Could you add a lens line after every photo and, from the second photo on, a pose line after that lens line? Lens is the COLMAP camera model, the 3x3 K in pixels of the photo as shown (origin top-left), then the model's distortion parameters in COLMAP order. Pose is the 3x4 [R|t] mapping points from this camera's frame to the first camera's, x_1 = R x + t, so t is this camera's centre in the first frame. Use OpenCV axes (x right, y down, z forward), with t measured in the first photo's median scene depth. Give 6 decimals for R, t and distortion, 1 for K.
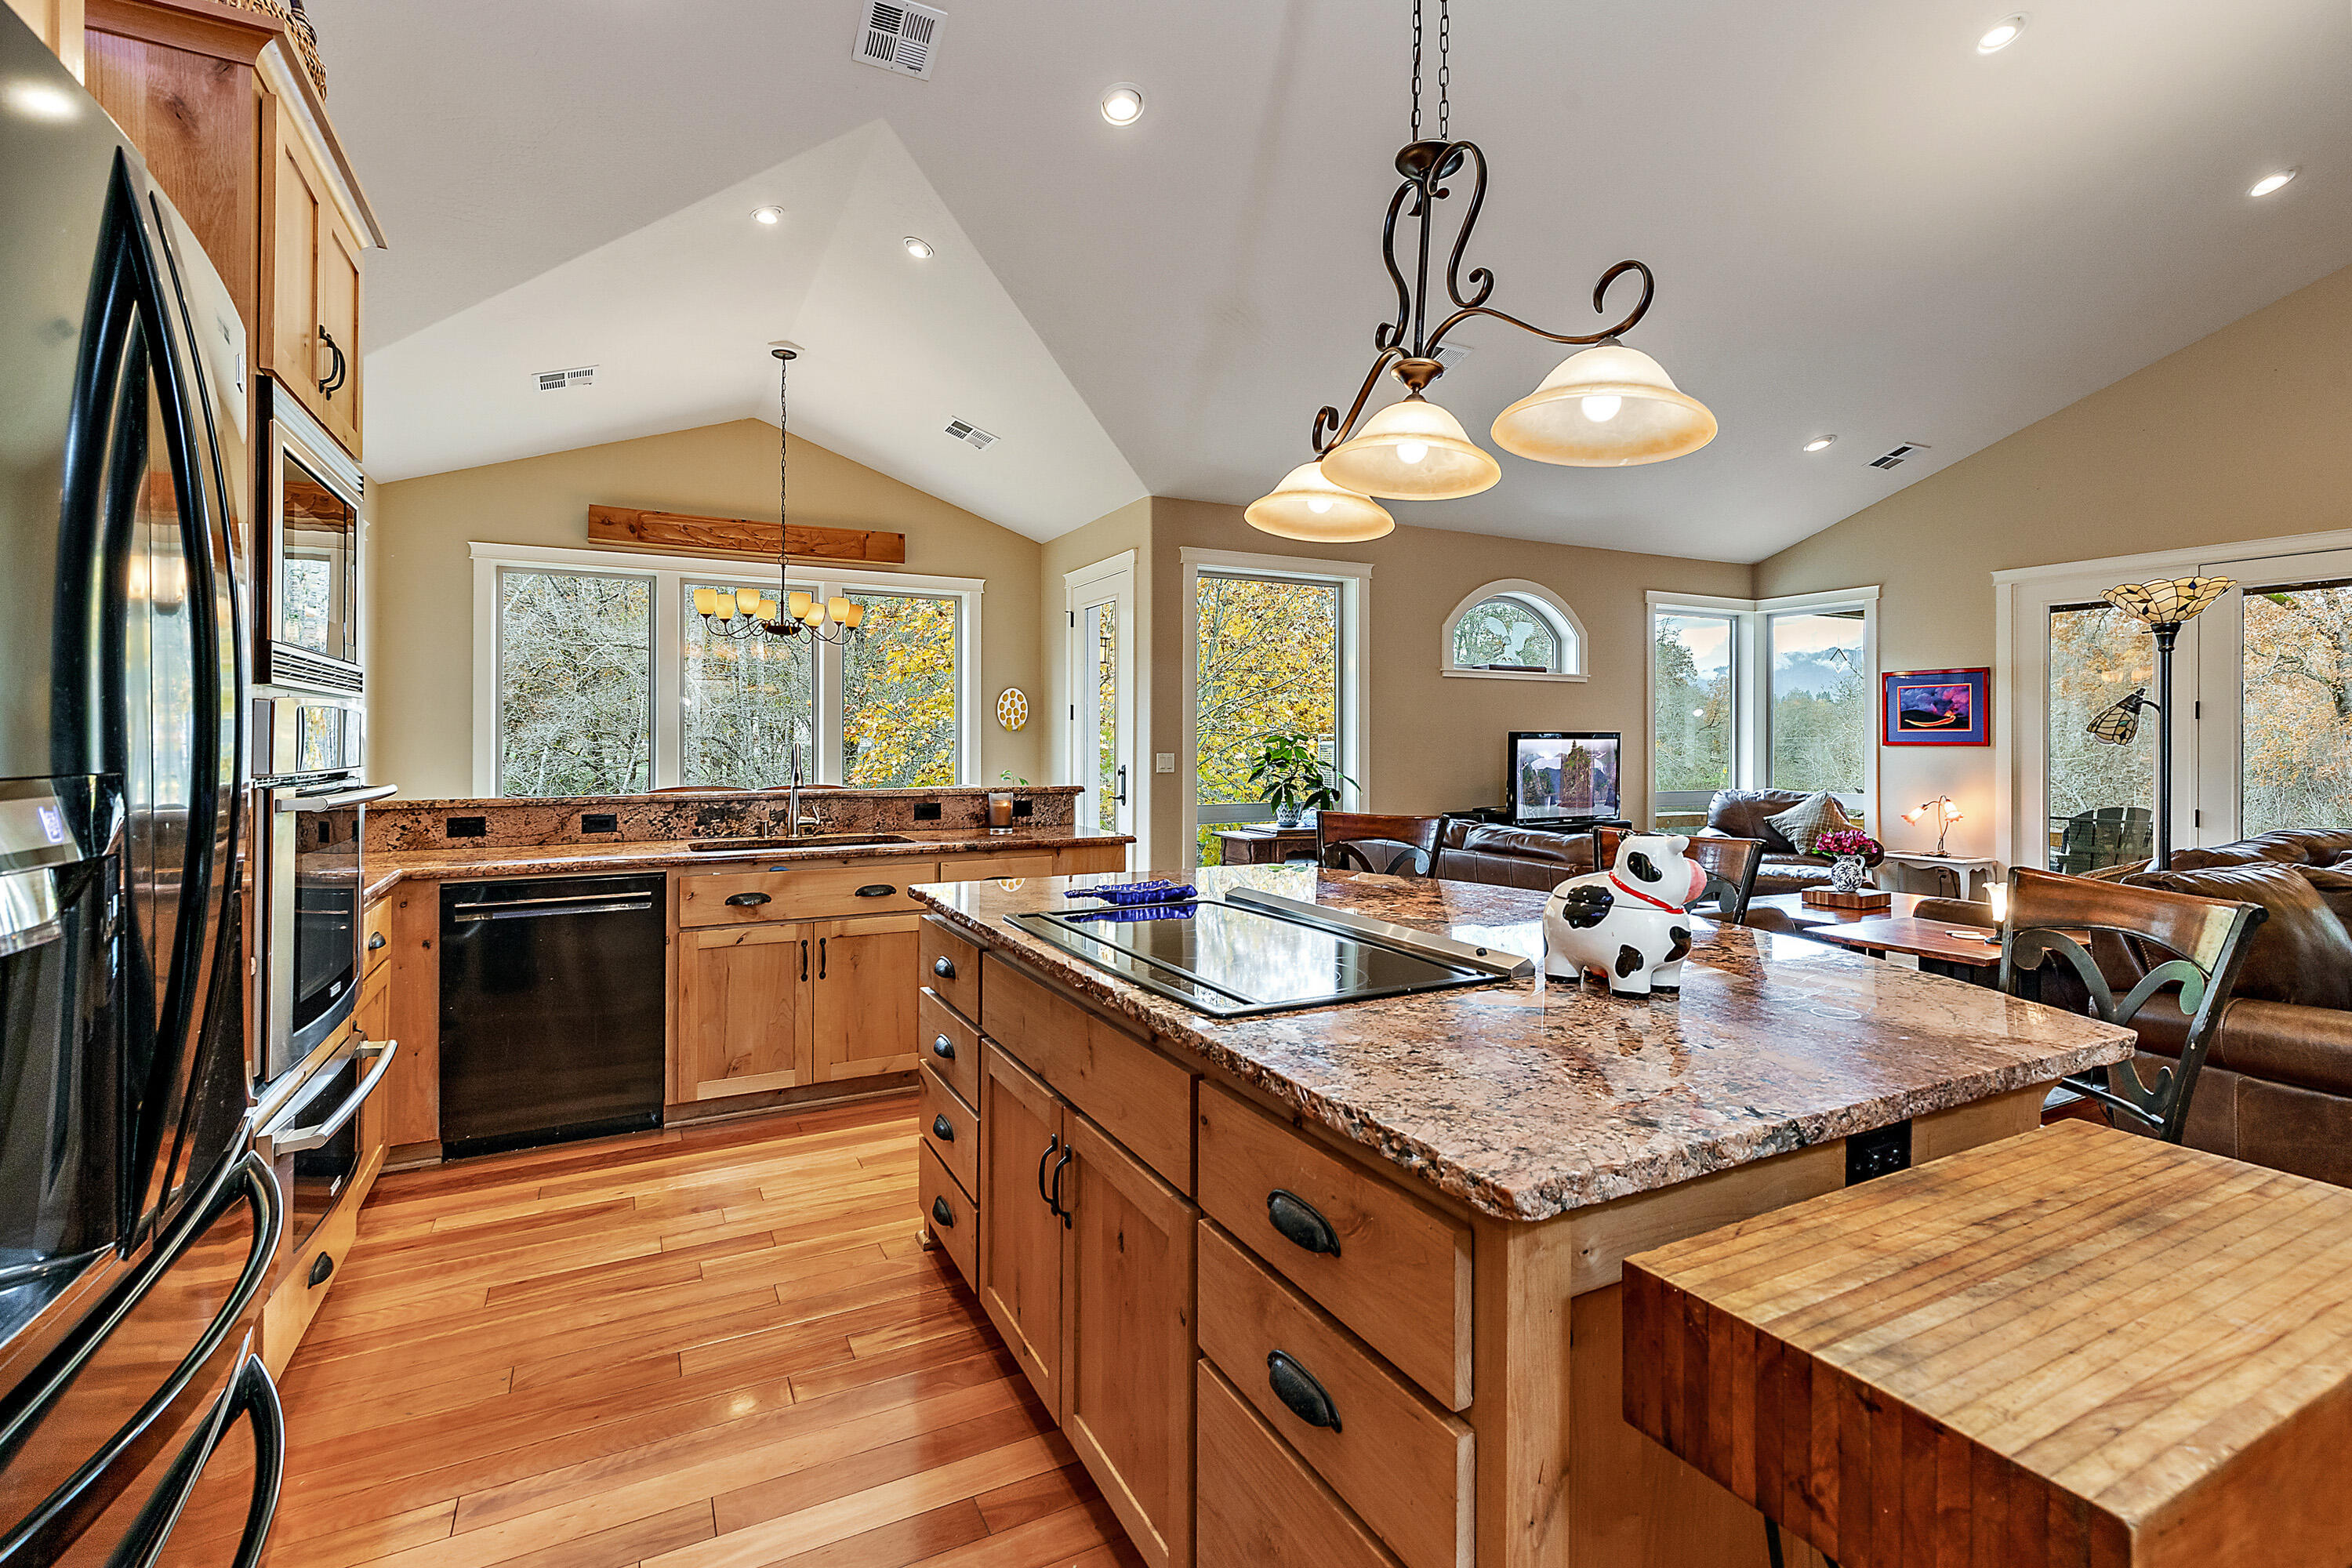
lens RADIAL K [[1077.4, 0, 1174.1], [0, 1077.4, 742.1], [0, 0, 1]] dist [0.002272, -0.000381]
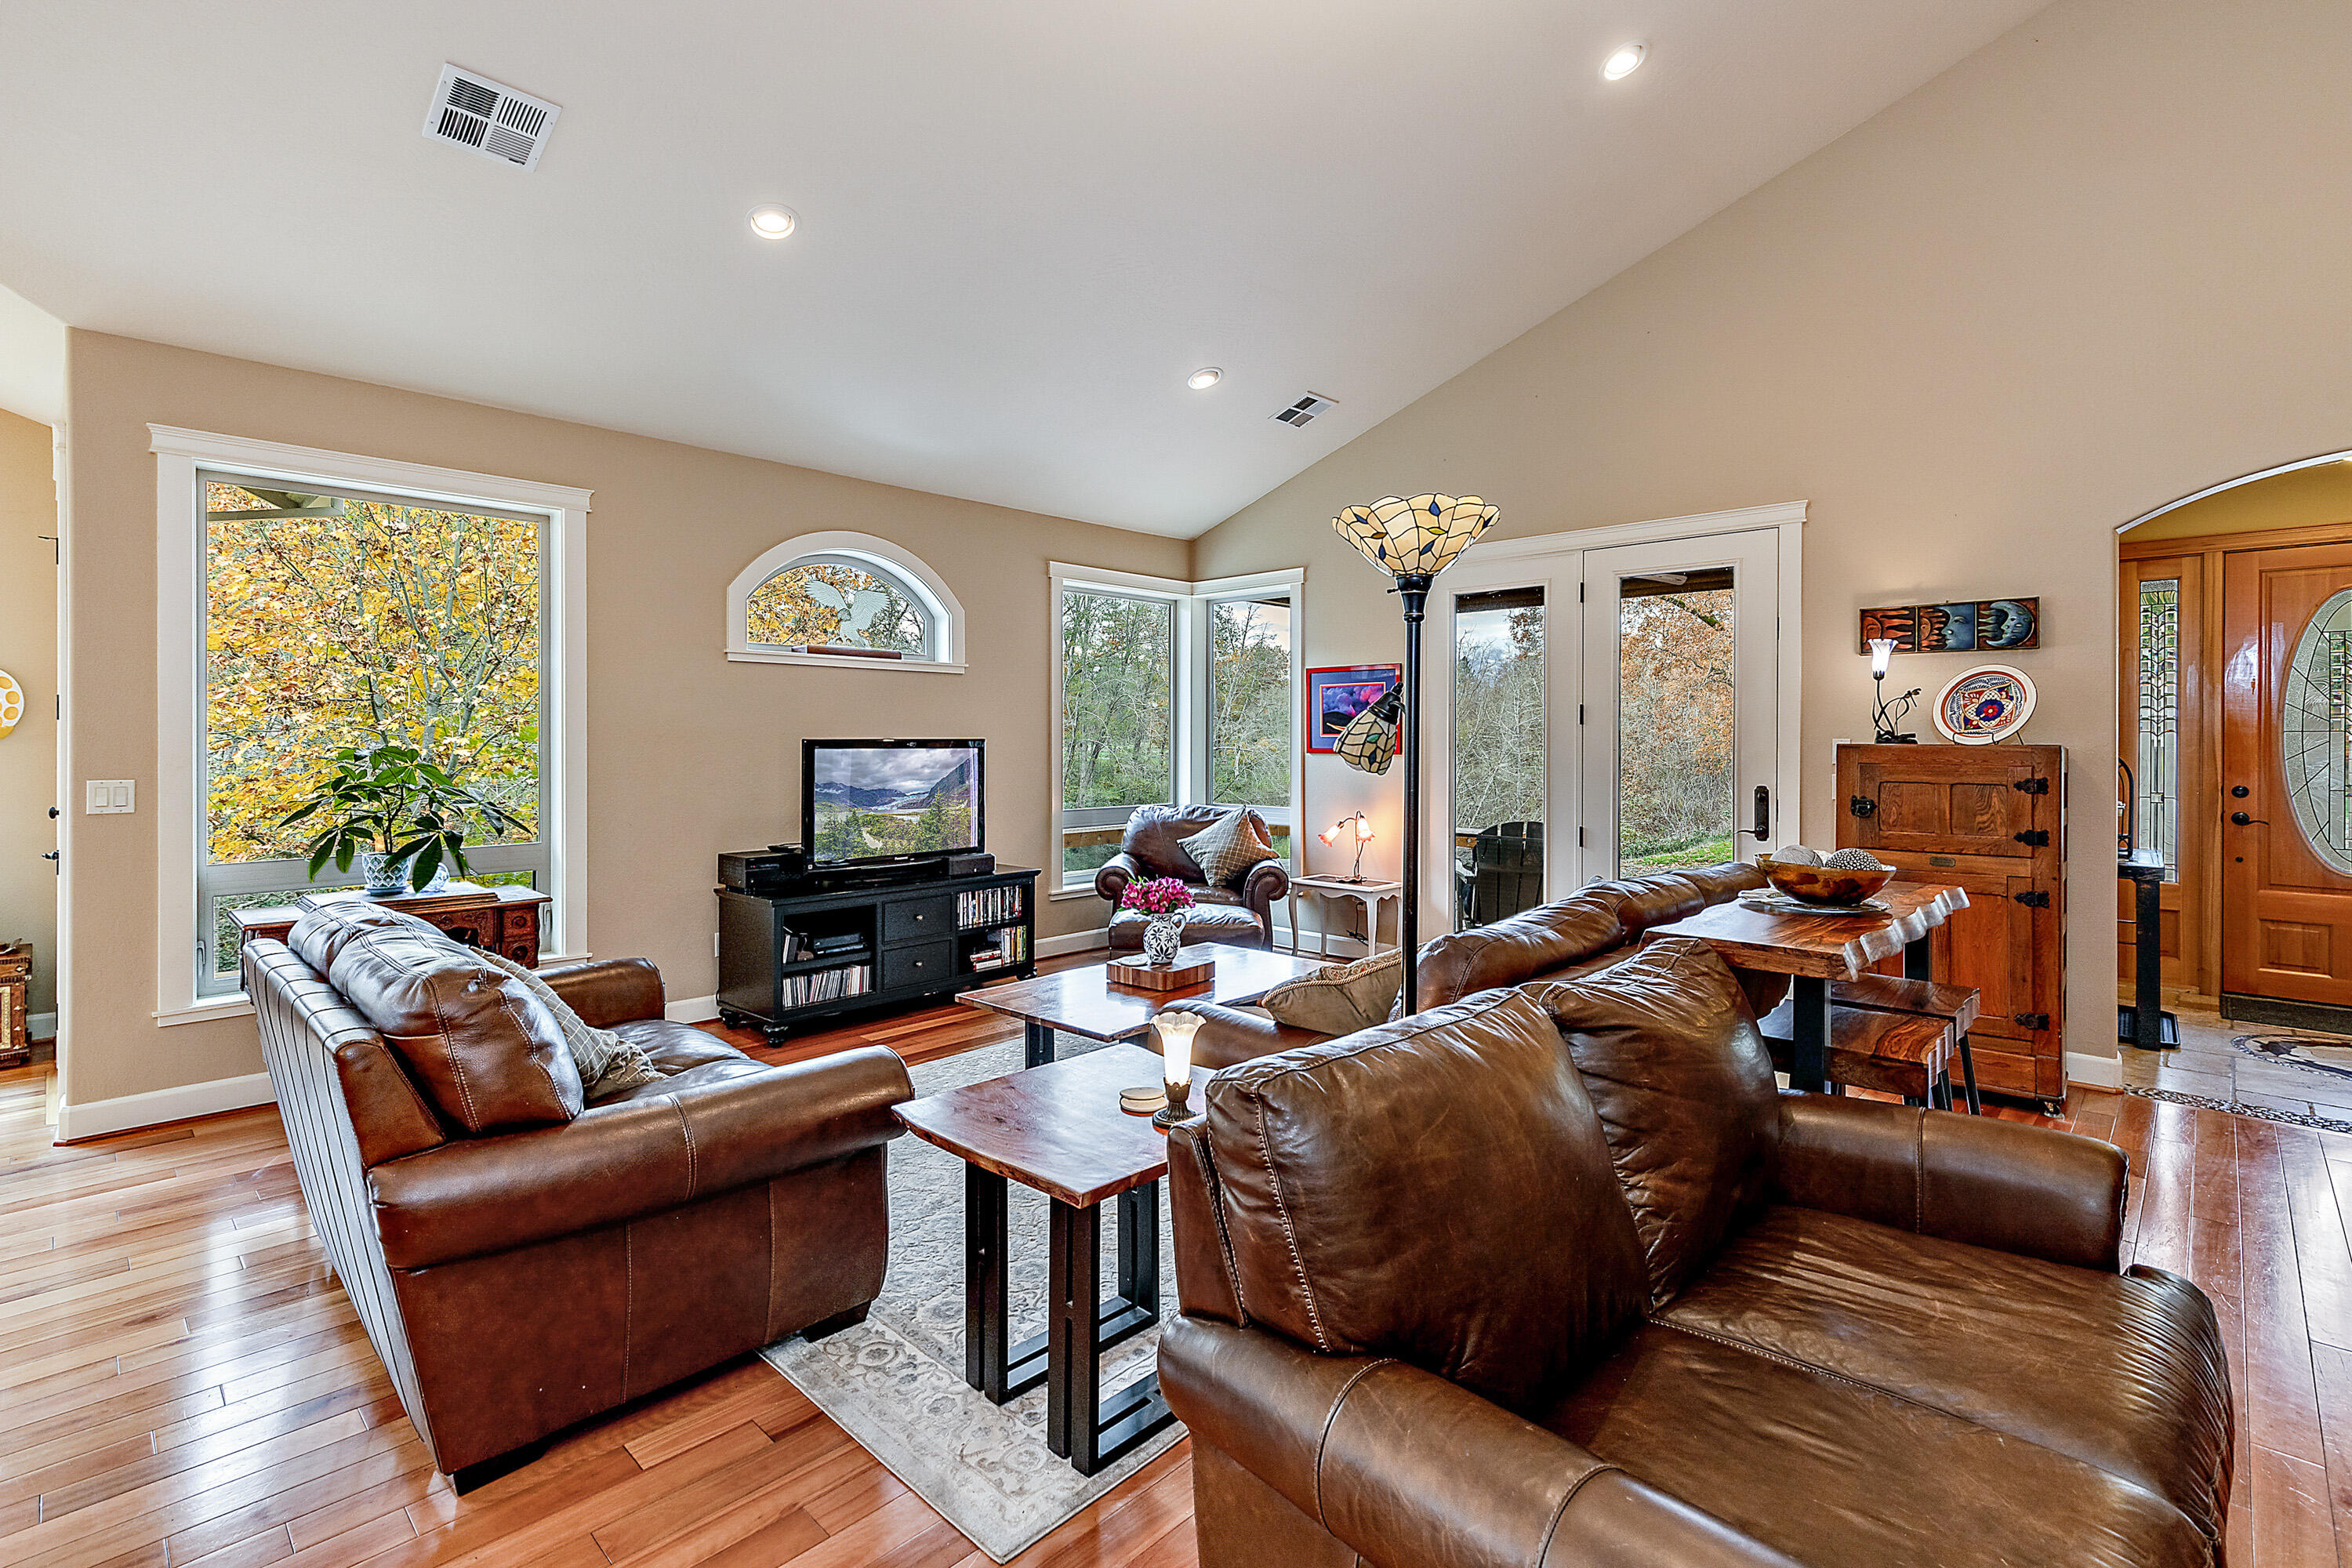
lens RADIAL K [[1077.4, 0, 1174.1], [0, 1077.4, 742.1], [0, 0, 1]] dist [0.002272, -0.000381]
pose [[0.946097, -0.003058, 0.323870, 0.600657], [0.002032, 0.999992, 0.003506, -0.018744], [-0.323878, -0.002659, 0.946095, 0.473264]]
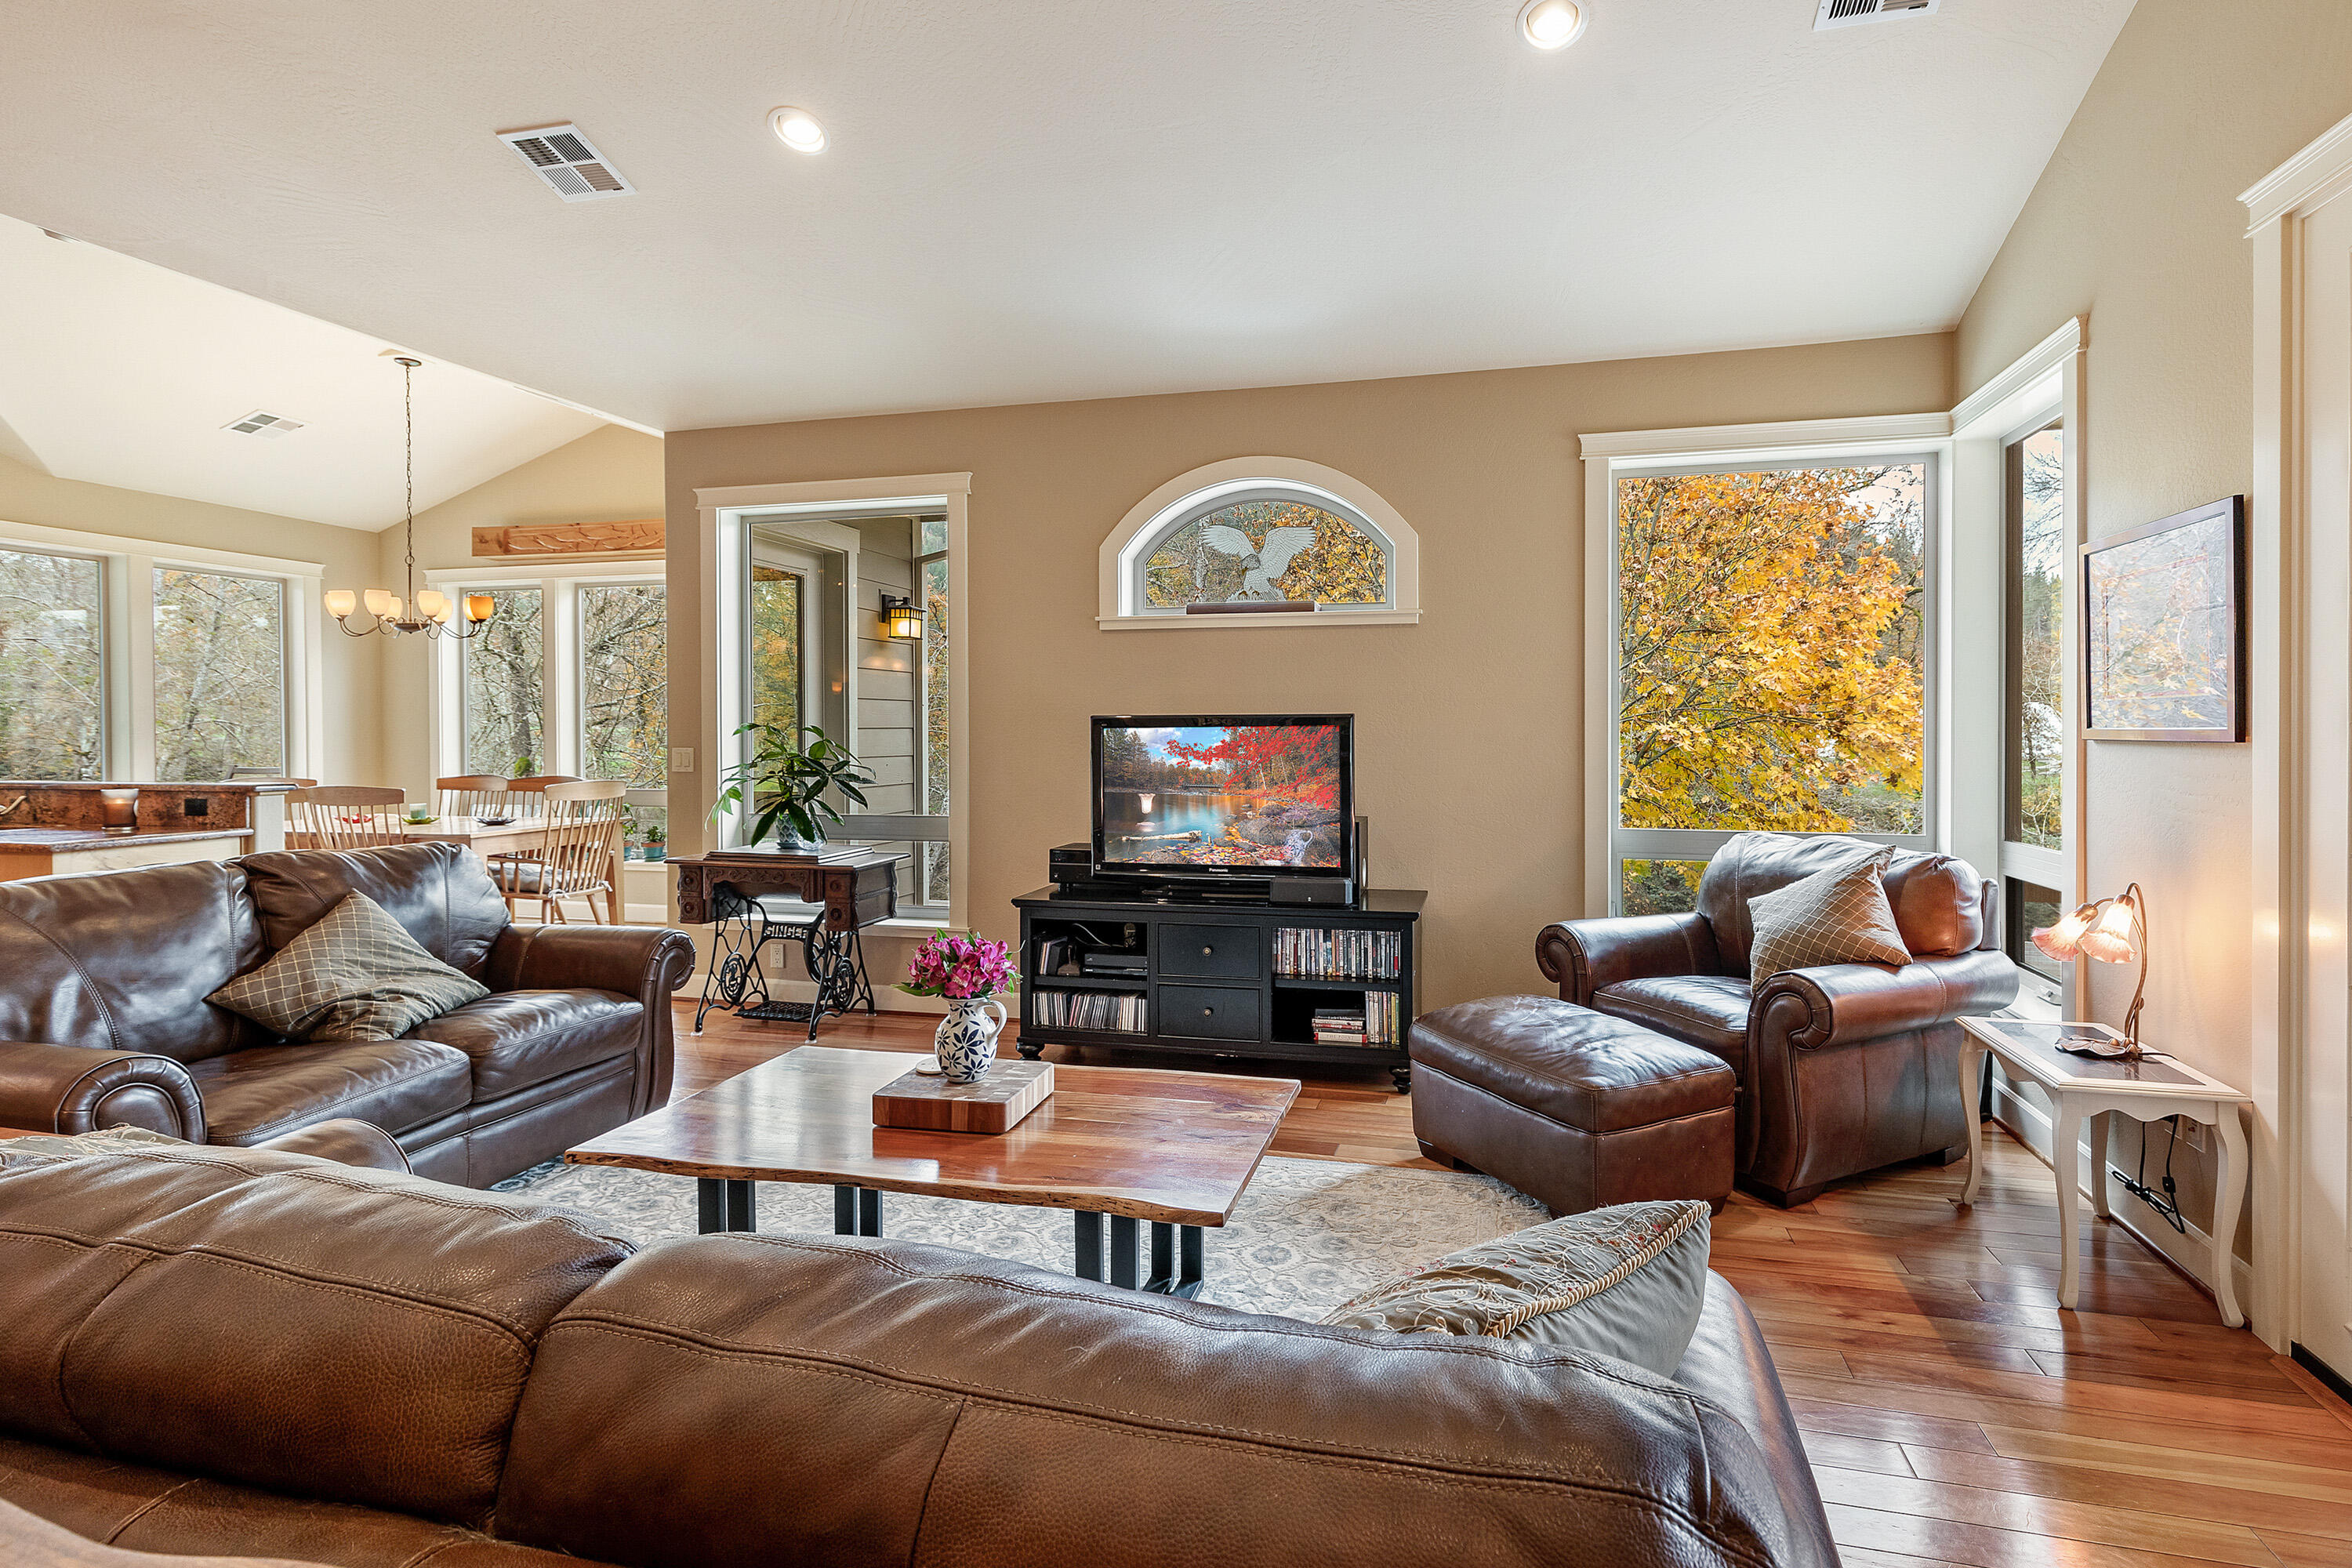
lens RADIAL K [[1098.2, 0, 1186.5], [0, 1098.2, 741.4], [0, 0, 1]] dist [0.003907, 0.000040]
pose [[0.762487, 0.002559, -0.646999, 1.431272], [0.002455, 0.999974, 0.006848, 0.001562], [0.646999, -0.006810, 0.762460, 1.080581]]
